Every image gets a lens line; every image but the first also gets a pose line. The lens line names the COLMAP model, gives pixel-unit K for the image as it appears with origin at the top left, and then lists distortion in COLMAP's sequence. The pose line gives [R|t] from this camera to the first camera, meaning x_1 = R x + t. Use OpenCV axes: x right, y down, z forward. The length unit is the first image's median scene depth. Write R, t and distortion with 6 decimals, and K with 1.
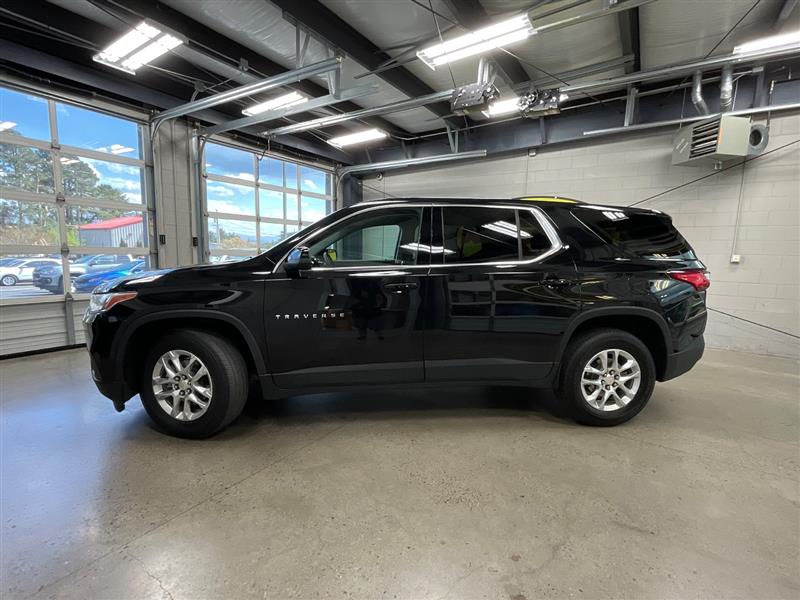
lens RADIAL K [[386.3, 0, 401.8], [0, 386.3, 301.9], [0, 0, 1]] dist [-0.006081, 0.005155]
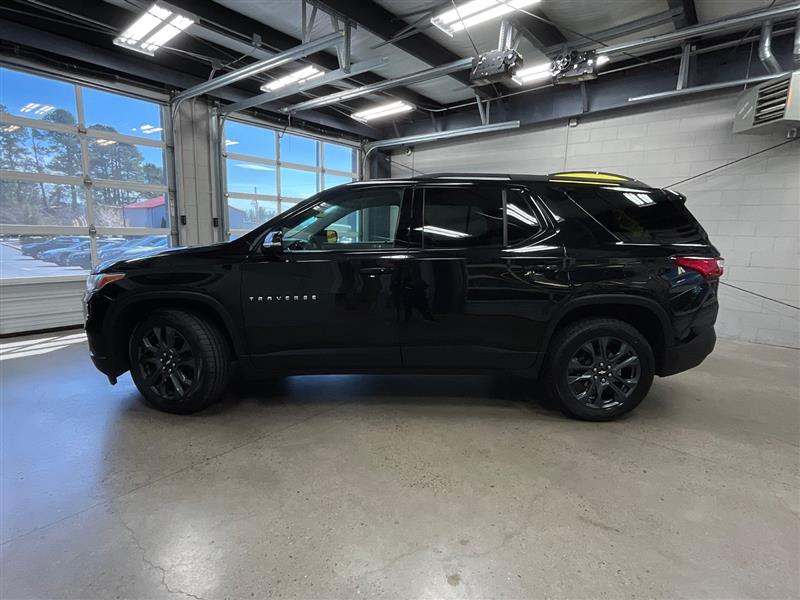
lens RADIAL K [[416.6, 0, 401.8], [0, 416.6, 301.2], [0, 0, 1]] dist [-0.003159, 0.002516]
pose [[0.993549, 0.021257, -0.111394, 0.080217], [-0.017236, 0.999169, 0.036930, -0.000855], [0.112086, -0.034771, 0.993090, -0.026180]]
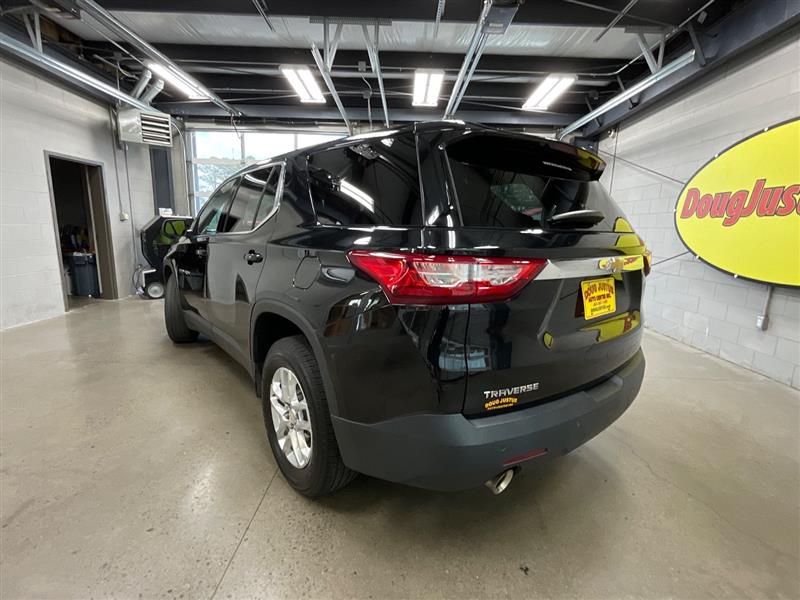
lens RADIAL K [[386.3, 0, 401.8], [0, 386.3, 301.9], [0, 0, 1]] dist [-0.006081, 0.005155]
pose [[0.544788, 0.148427, -0.825334, 0.667504], [-0.123273, 0.987694, 0.096255, -0.041375], [0.829464, 0.049303, 0.556380, 0.457395]]
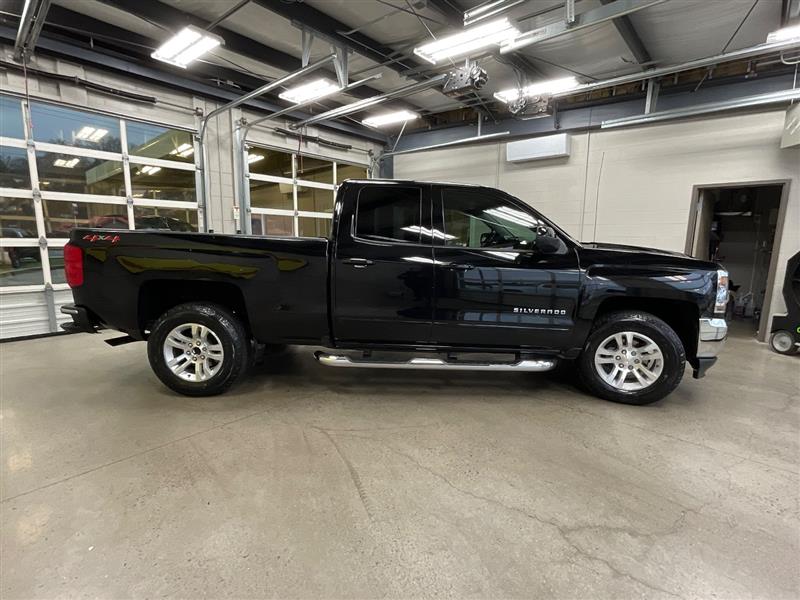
lens RADIAL K [[394.3, 0, 401.4], [0, 394.3, 301.9], [0, 0, 1]] dist [-0.001816, 0.001466]
pose [[-0.984506, -0.067239, 0.161947, -0.083532], [-0.017868, 0.957222, 0.288804, -0.207071], [-0.174438, 0.281435, -0.943592, 1.523786]]
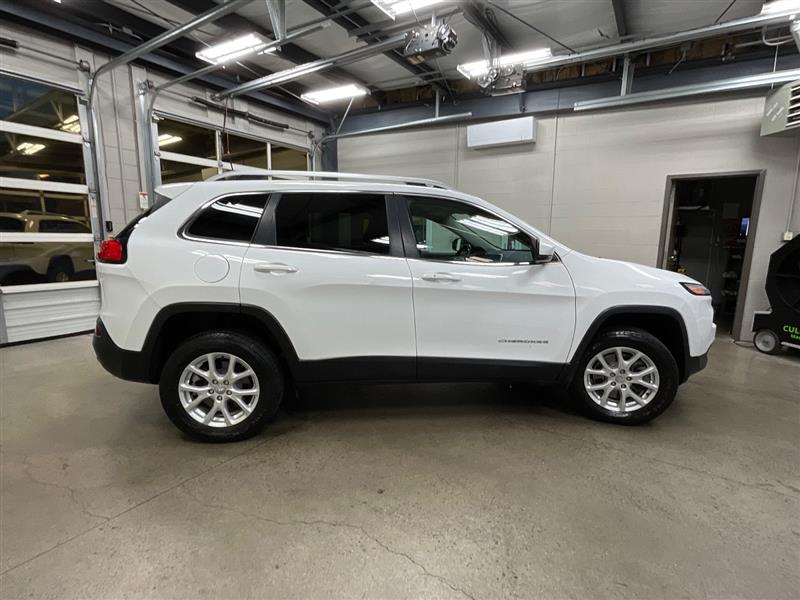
lens RADIAL K [[401.3, 0, 401.7], [0, 401.3, 301.3], [0, 0, 1]] dist [-0.001960, 0.002482]
pose [[-0.998973, -0.043488, 0.012750, -0.017487], [-0.037955, 0.956594, 0.288943, -0.176852], [-0.024762, 0.288162, -0.957261, 1.369075]]
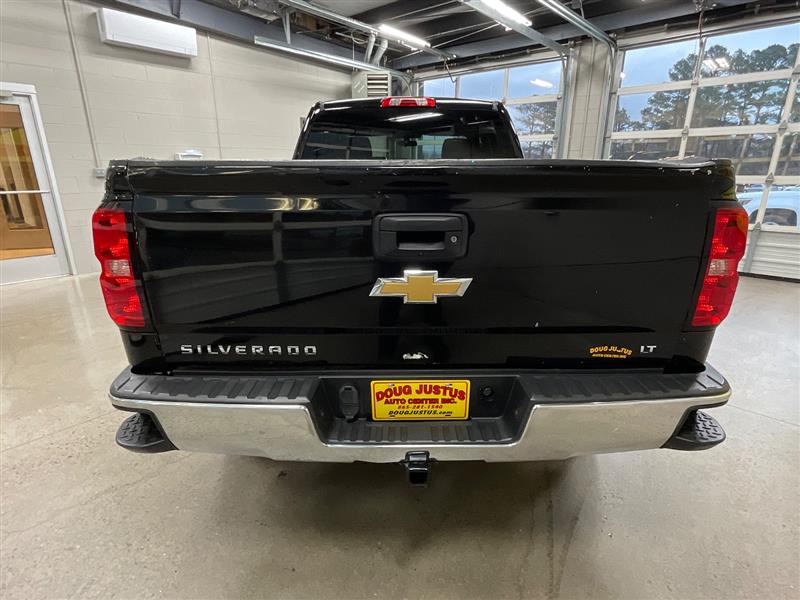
lens RADIAL K [[413.4, 0, 400.0], [0, 413.4, 300.0], [0, 0, 1]] dist [0.037786, 0.000241]
pose [[-0.110865, 0.297713, -0.948196, 0.826230], [-0.133722, 0.940933, 0.311067, -0.118613], [0.984798, 0.161281, -0.064506, 0.755473]]
